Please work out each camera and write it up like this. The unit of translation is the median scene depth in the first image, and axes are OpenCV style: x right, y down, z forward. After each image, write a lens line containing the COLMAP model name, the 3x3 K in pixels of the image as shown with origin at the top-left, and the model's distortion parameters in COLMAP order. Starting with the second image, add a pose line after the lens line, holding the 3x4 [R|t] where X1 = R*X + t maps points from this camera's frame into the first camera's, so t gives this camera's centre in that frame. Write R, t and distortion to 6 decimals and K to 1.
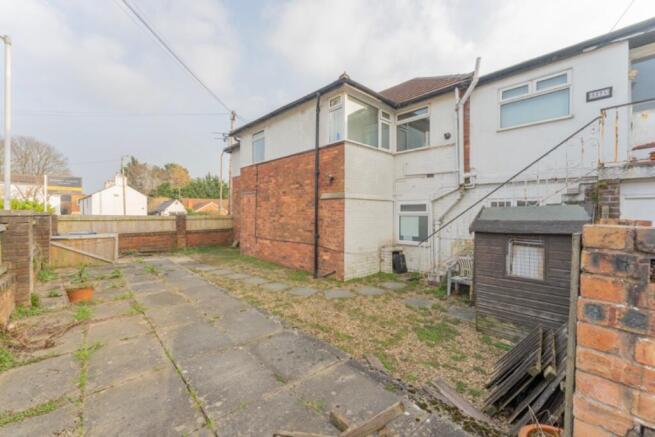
lens RADIAL K [[262.3, 0, 325.5], [0, 262.3, 213.6], [0, 0, 1]] dist [0.000218, 0.000112]
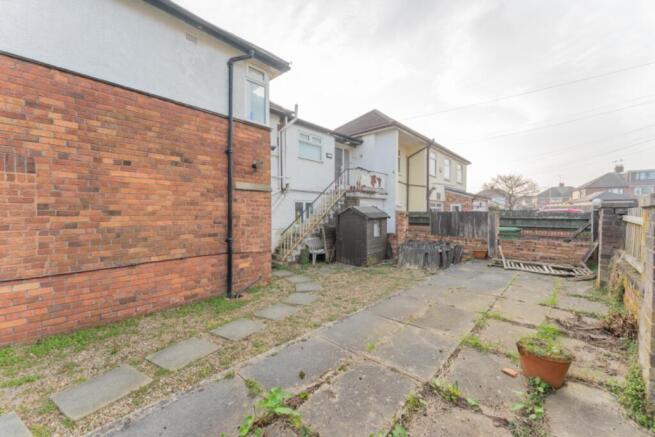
lens RADIAL K [[262.3, 0, 324.1], [0, 262.3, 216.6], [0, 0, 1]] dist [0.000218, 0.000112]
pose [[-0.068645, -0.017734, 0.997484, -0.769280], [0.003546, 0.999831, 0.018020, 0.010188], [-0.997635, 0.004774, -0.068570, 0.798351]]
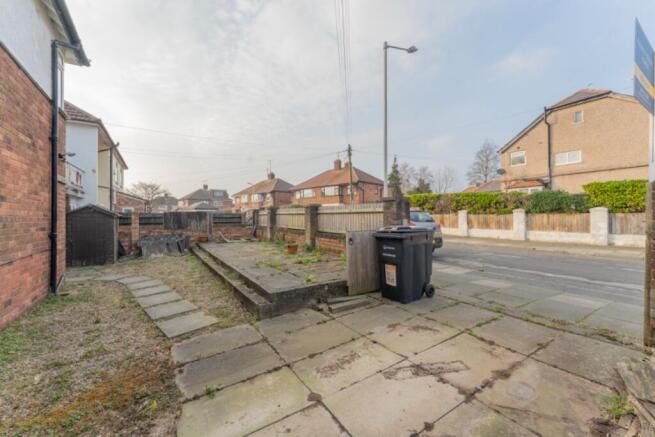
lens RADIAL K [[262.3, 0, 328.2], [0, 262.3, 217.4], [0, 0, 1]] dist [0.000218, 0.000112]
pose [[-0.978106, 0.006874, 0.207994, -0.847462], [0.007980, 0.999958, 0.004477, 0.046111], [-0.207954, 0.006039, -0.978120, 1.513753]]
